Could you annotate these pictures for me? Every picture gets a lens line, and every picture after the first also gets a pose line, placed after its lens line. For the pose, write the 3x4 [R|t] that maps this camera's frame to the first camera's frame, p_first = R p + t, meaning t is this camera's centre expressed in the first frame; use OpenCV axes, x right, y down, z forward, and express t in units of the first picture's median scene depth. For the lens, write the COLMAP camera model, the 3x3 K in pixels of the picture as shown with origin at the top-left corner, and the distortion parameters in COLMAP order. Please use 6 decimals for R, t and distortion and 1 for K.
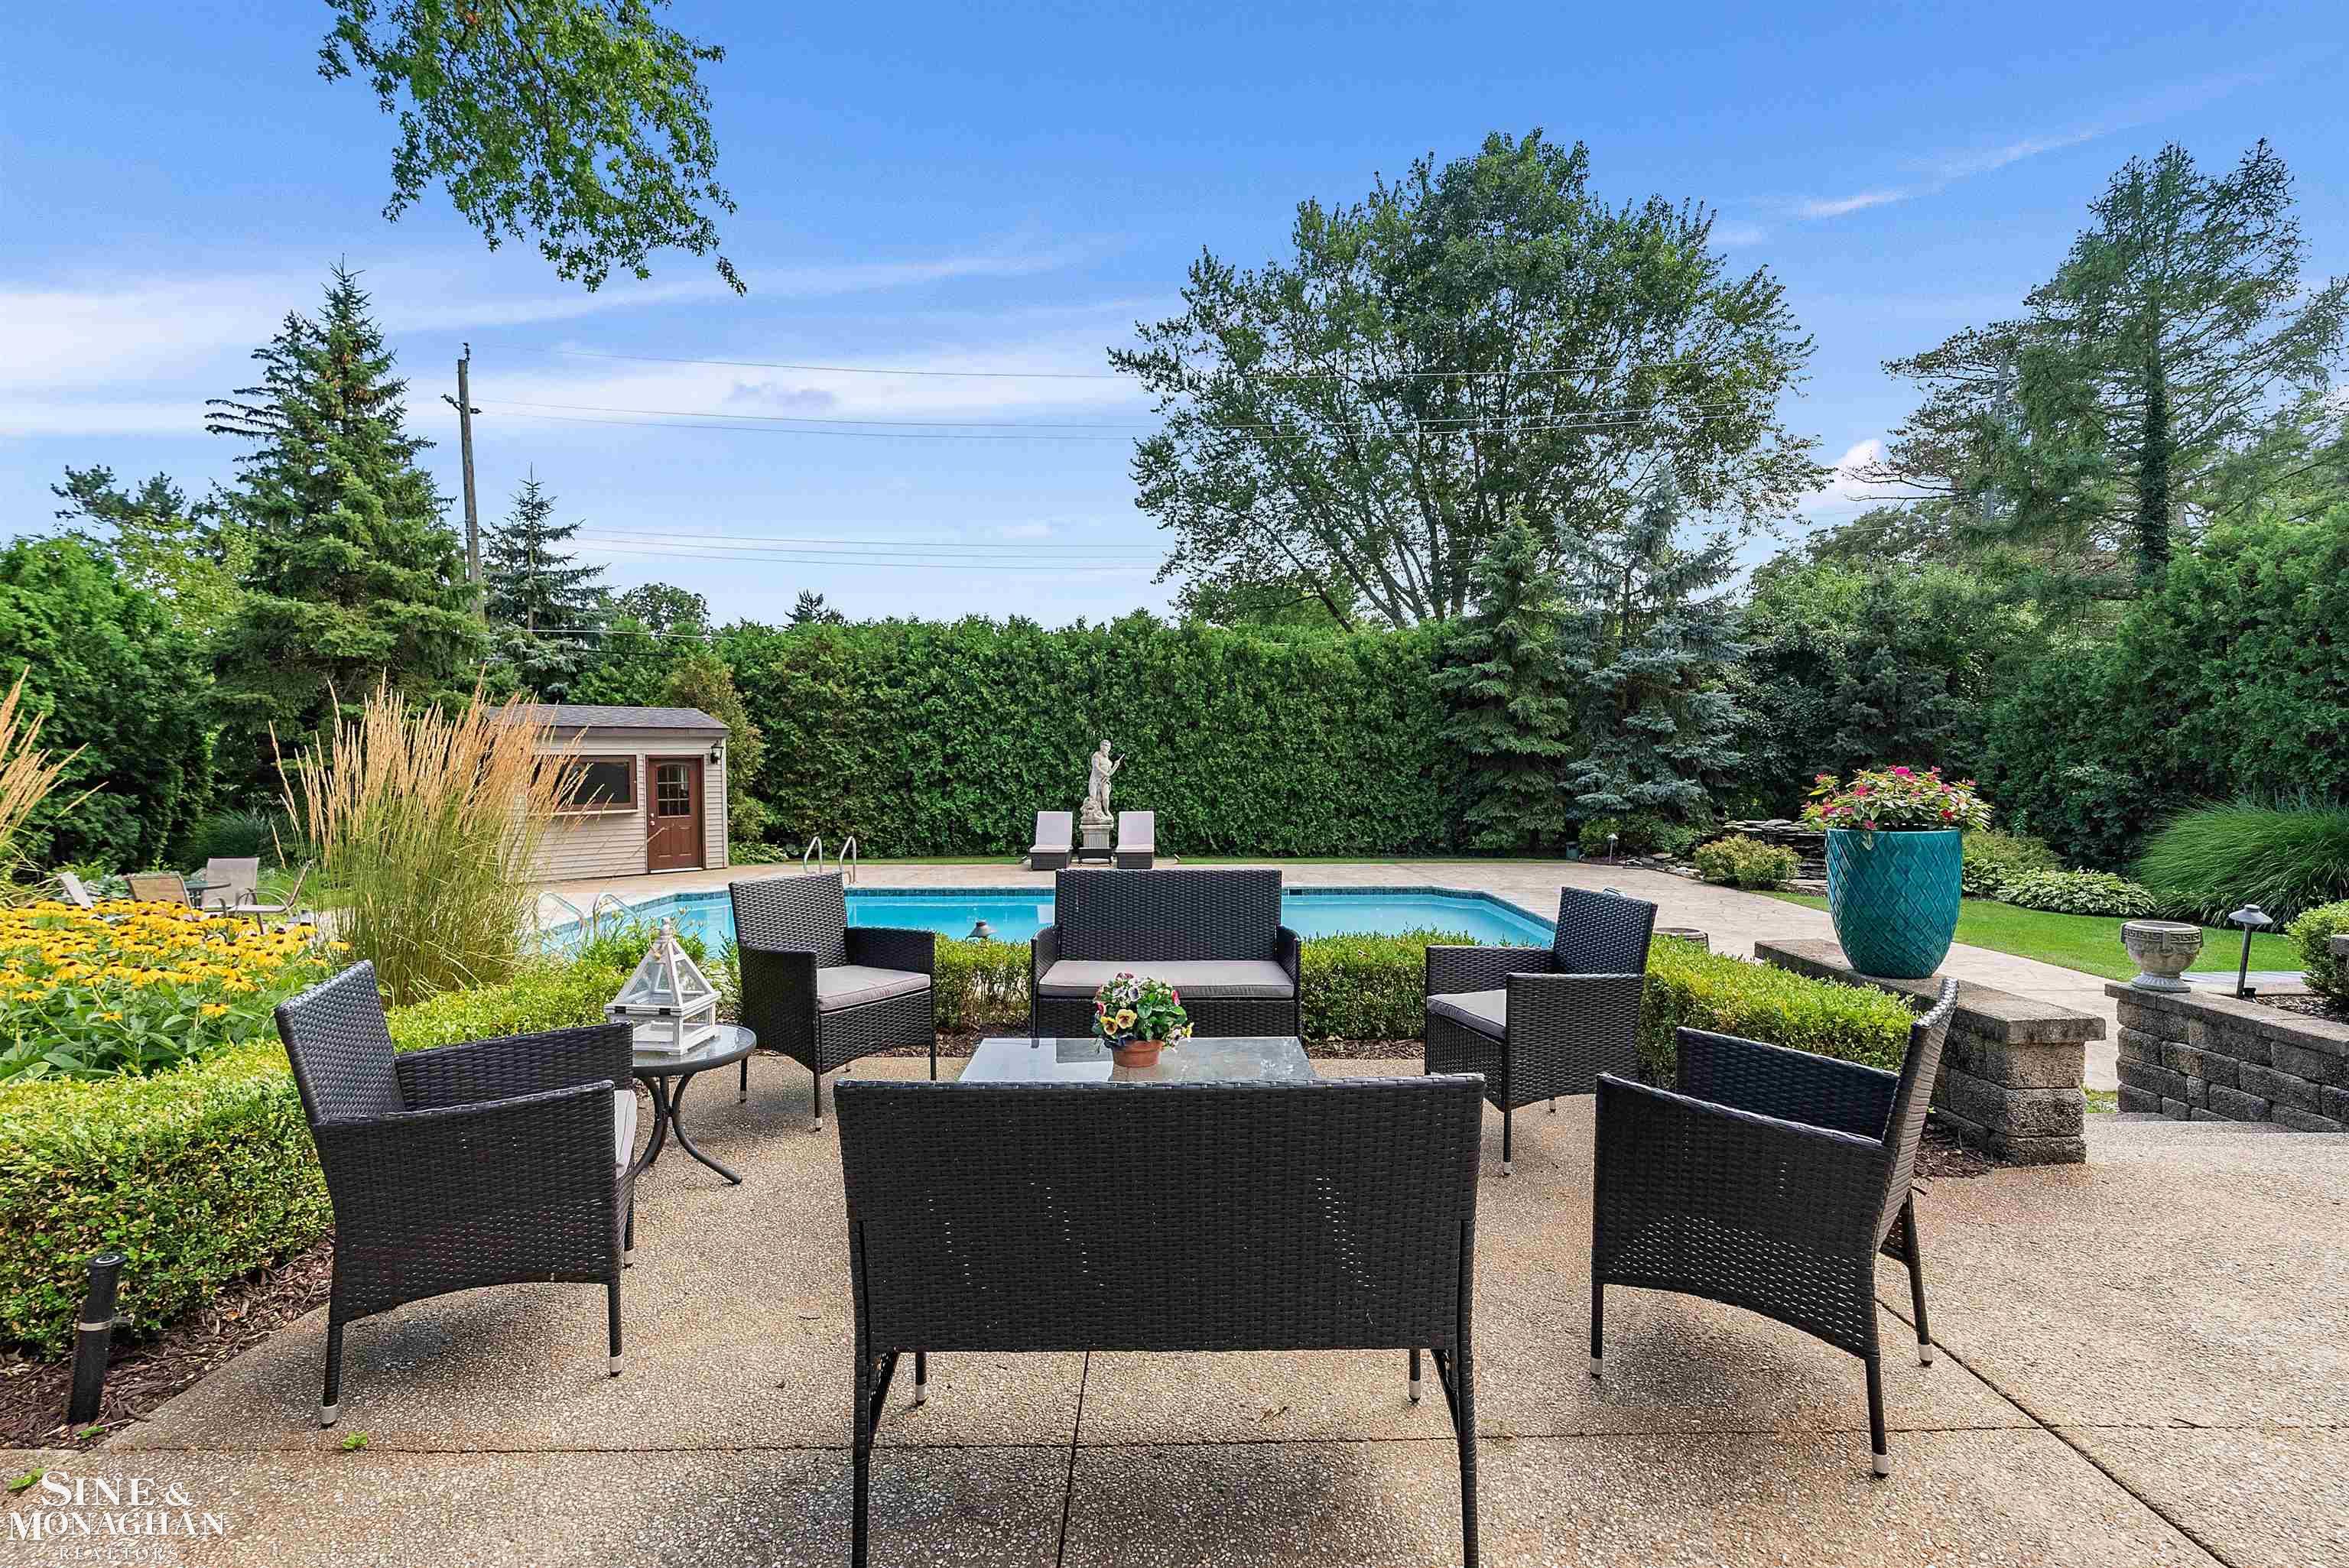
lens RADIAL K [[1082.0, 0, 1172.4], [0, 1082.0, 779.5], [0, 0, 1]] dist [0.001709, 0.000003]
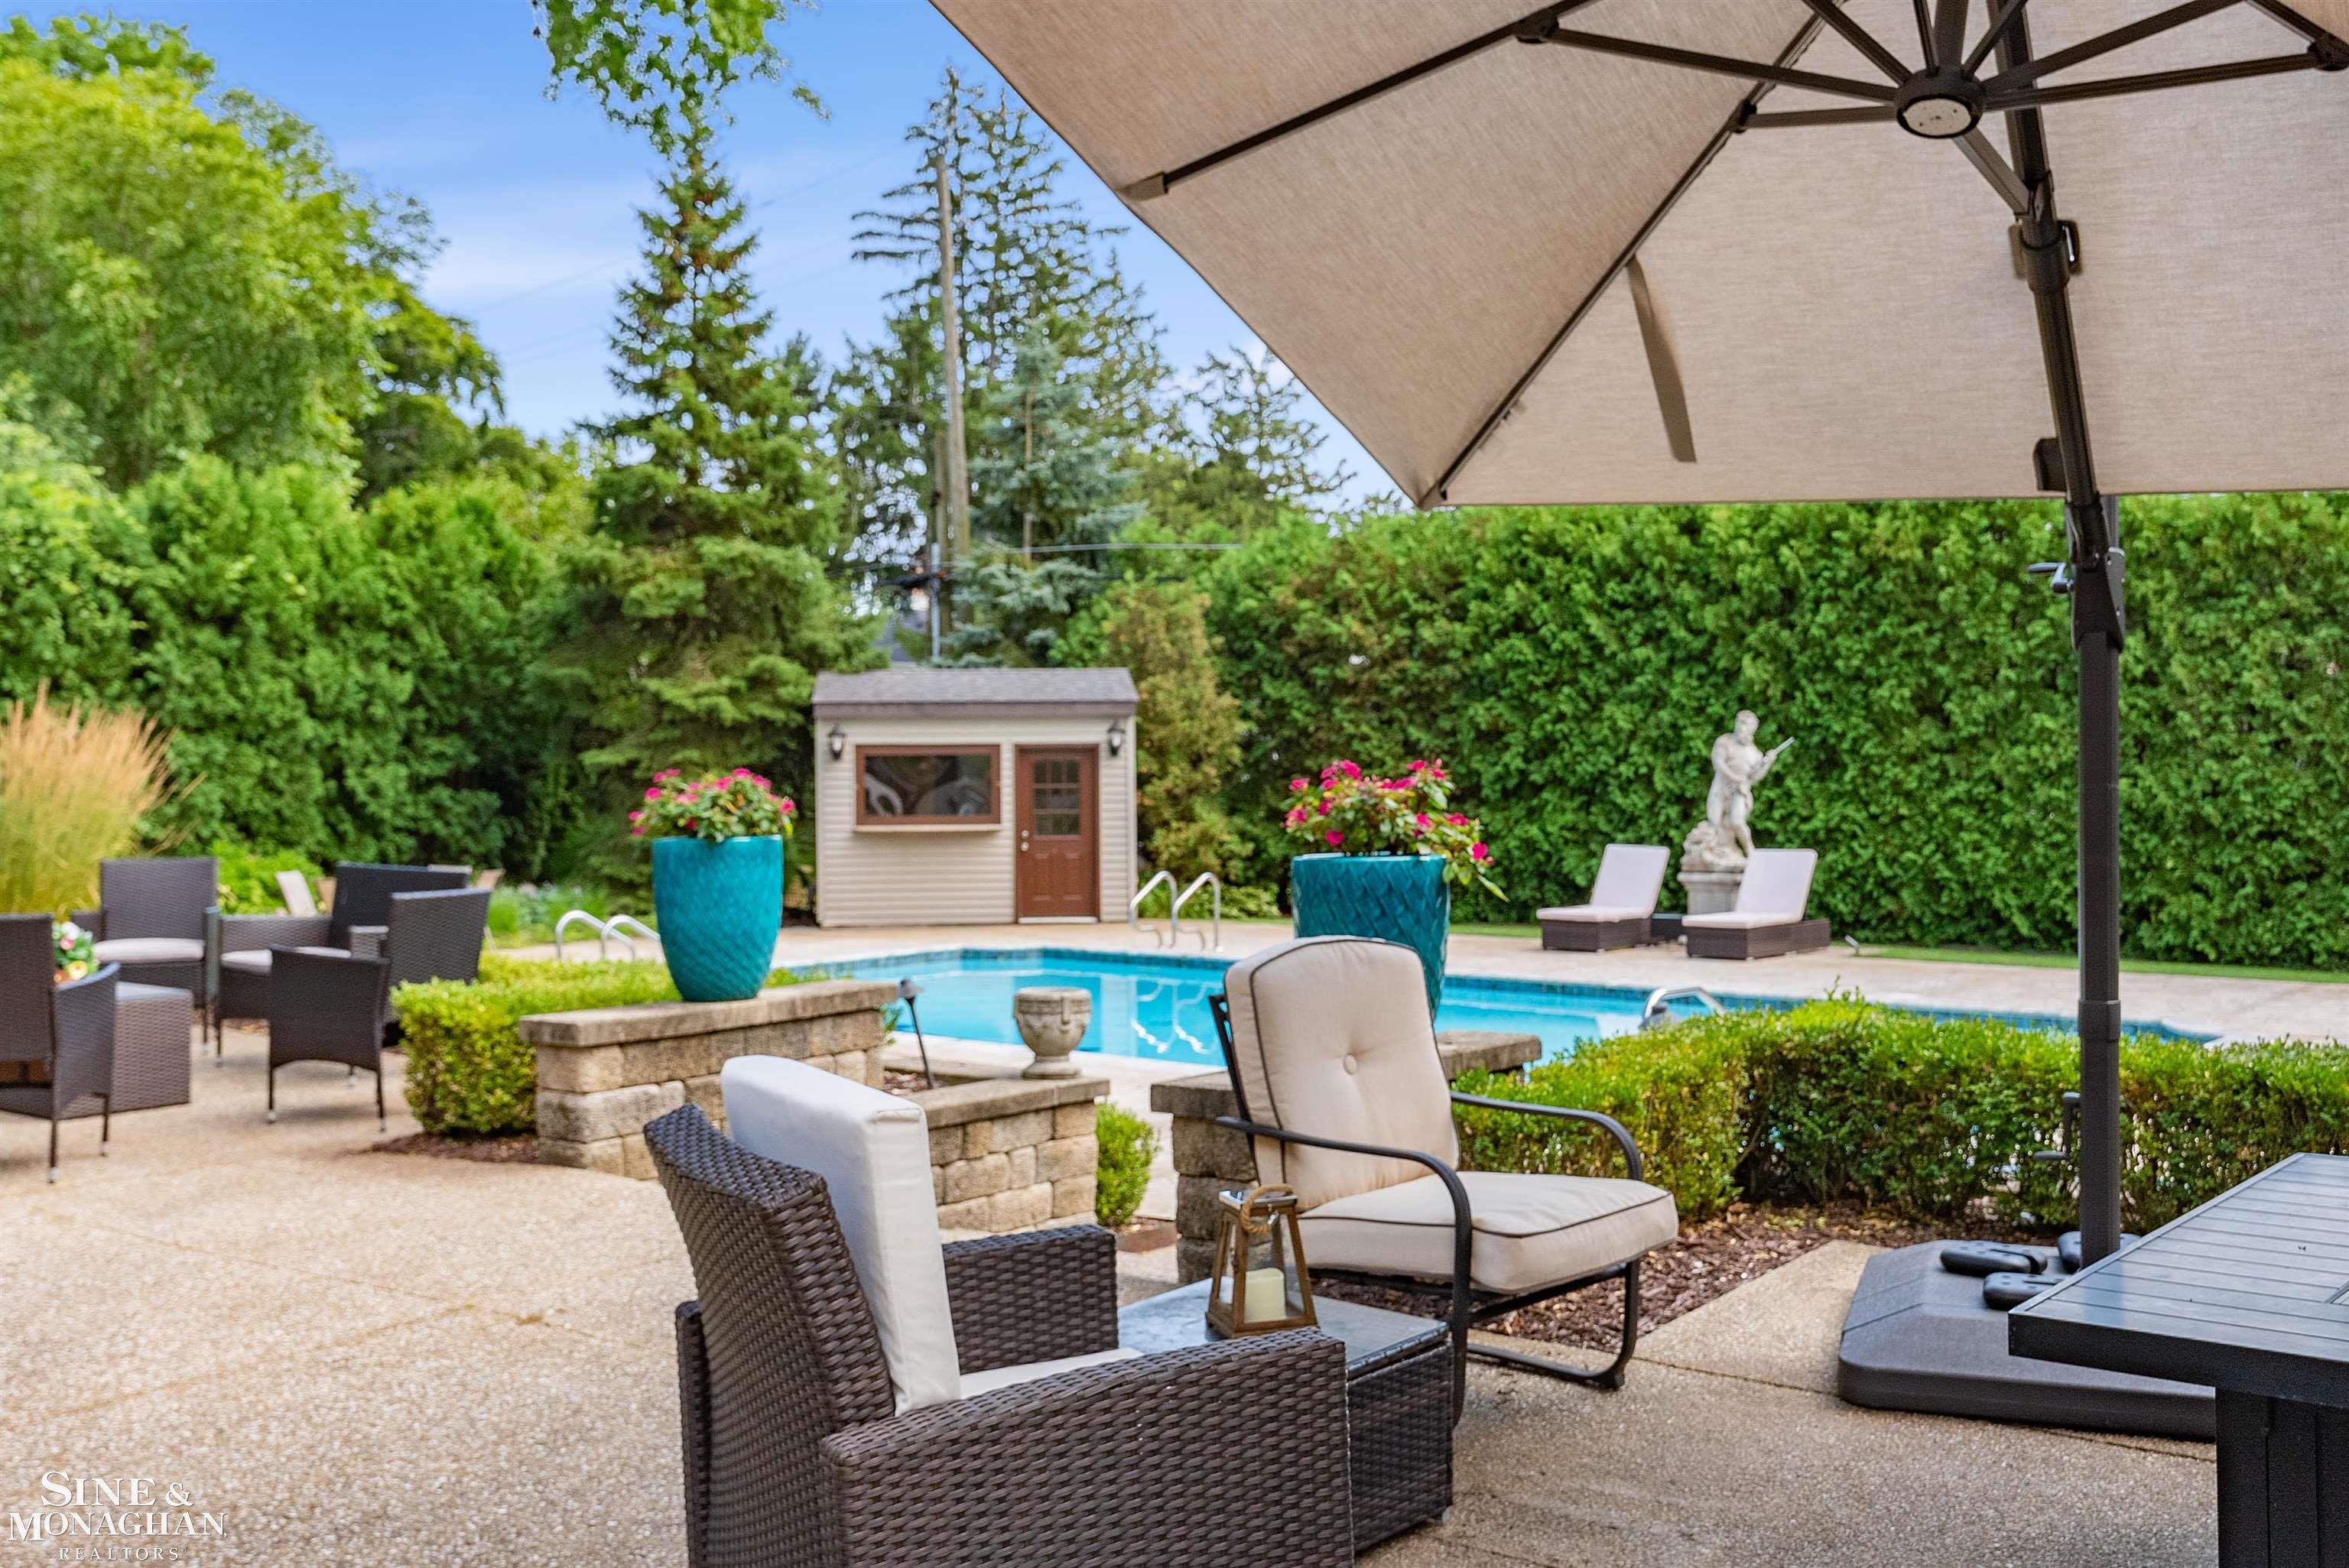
lens RADIAL K [[2361.8, 0, 1175.2], [0, 2361.8, 781.9], [0, 0, 1]] dist [0.026249, 0.000000]
pose [[0.781784, 0.008807, -0.623488, 0.402248], [-0.009807, 0.999950, 0.001828, -0.002200], [0.623473, 0.004686, 0.781831, -0.056927]]
